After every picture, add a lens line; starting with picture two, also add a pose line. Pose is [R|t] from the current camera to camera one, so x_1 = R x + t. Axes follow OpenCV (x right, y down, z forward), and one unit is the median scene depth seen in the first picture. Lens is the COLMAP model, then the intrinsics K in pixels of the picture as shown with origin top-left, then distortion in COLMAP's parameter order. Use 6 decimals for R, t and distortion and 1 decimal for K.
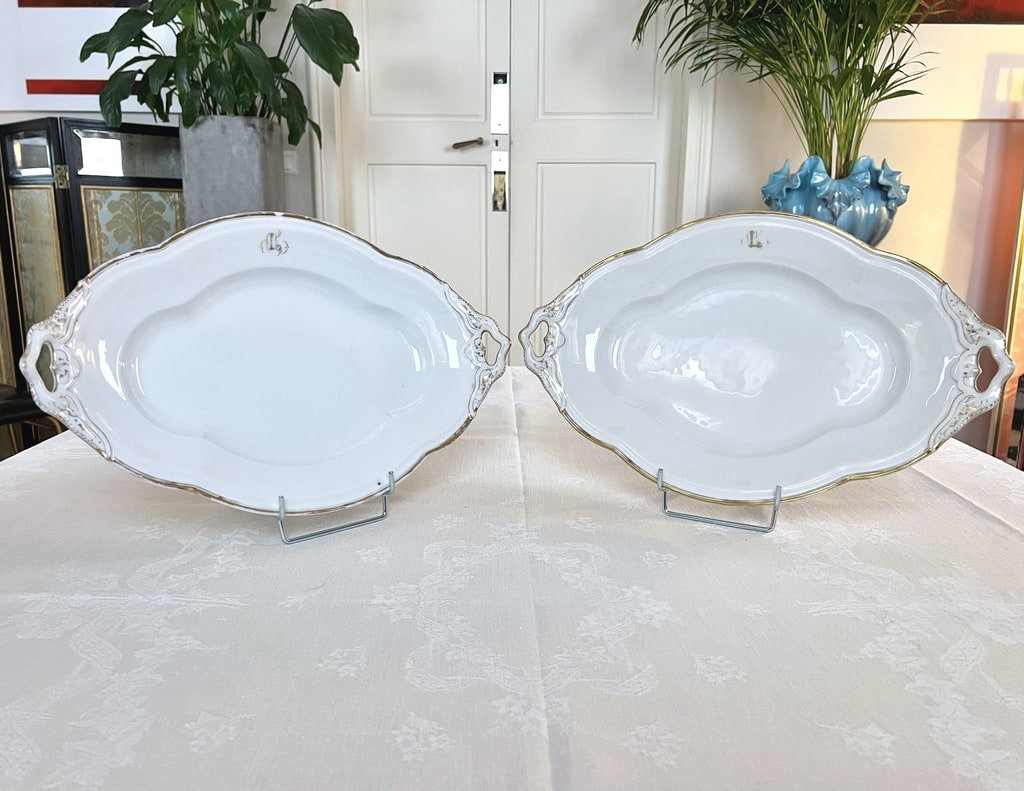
lens RADIAL K [[870.0, 0, 507.8], [0, 870.0, 373.0], [0, 0, 1]] dist [0.119687, -0.101799]
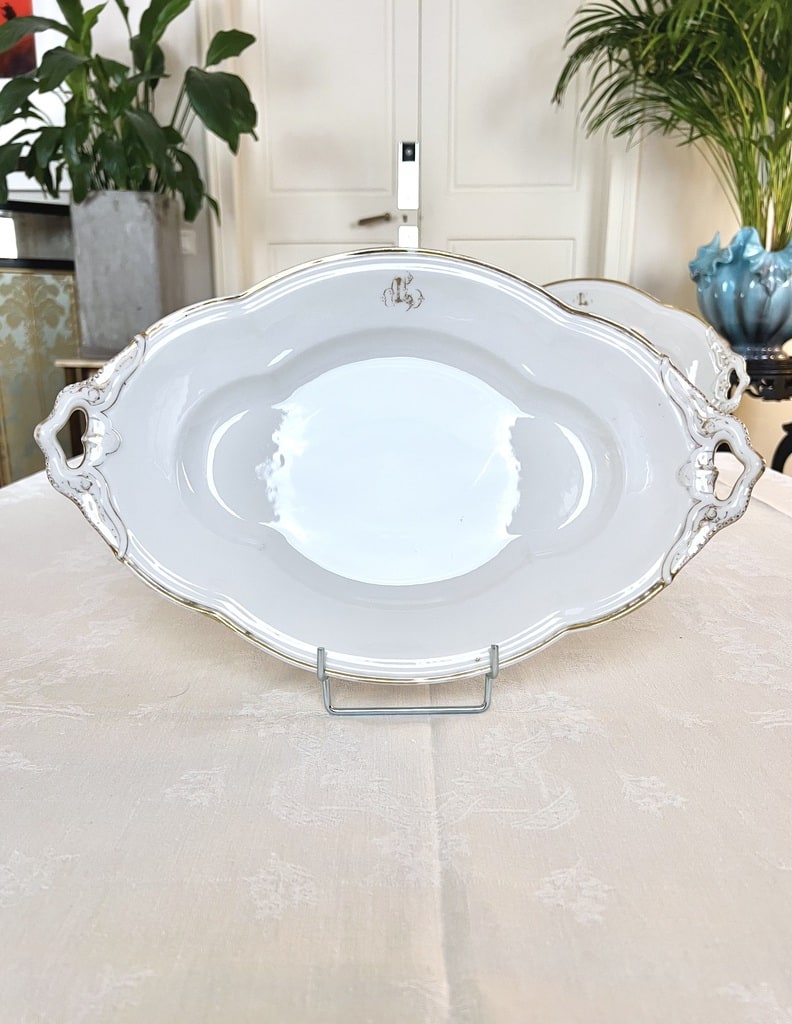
lens RADIAL K [[870.0, 0, 396.0], [0, 870.0, 512.0], [0, 0, 1]] dist [0.119687, -0.101799]
pose [[0.999542, -0.001333, -0.030241, 0.015119], [0.002774, 0.998860, 0.047652, 0.018209], [0.030143, -0.047714, 0.998406, 0.111246]]
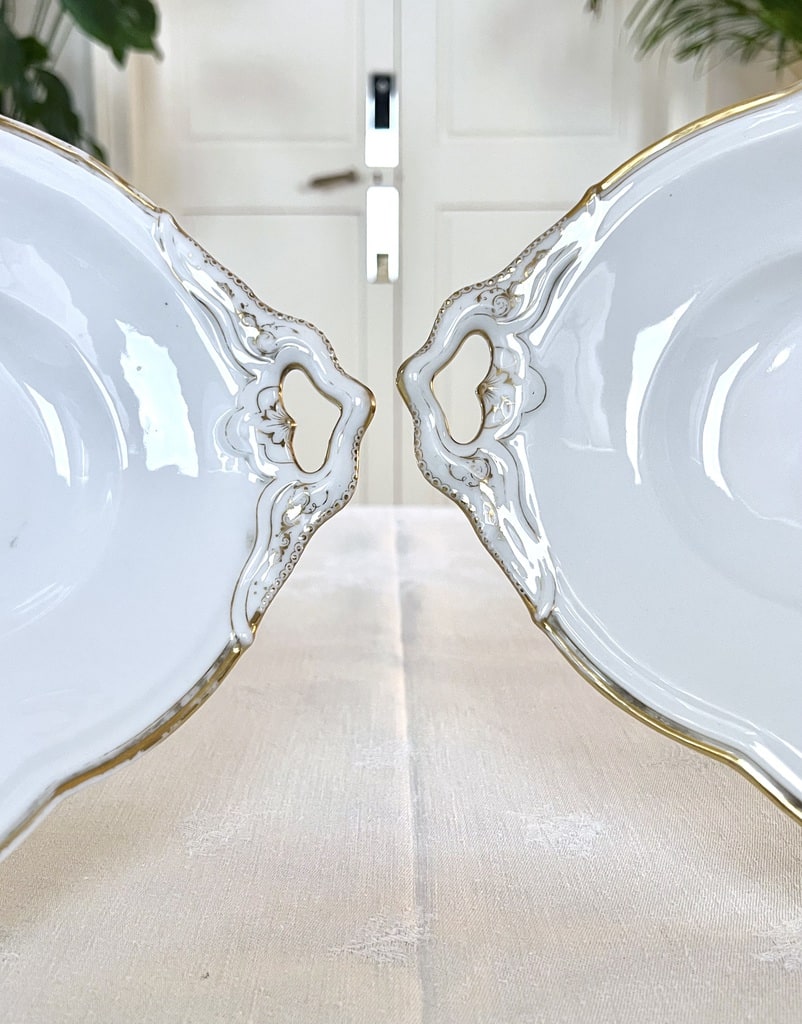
lens RADIAL K [[1029.1, 0, 401.0], [0, 1029.1, 512.0], [0, 0, 1]] dist [0.013214, 0.013903]
pose [[0.999972, -0.006881, -0.002980, 0.014326], [0.006813, 0.999730, -0.022218, 0.013469], [0.003132, 0.022197, 0.999749, 0.628559]]
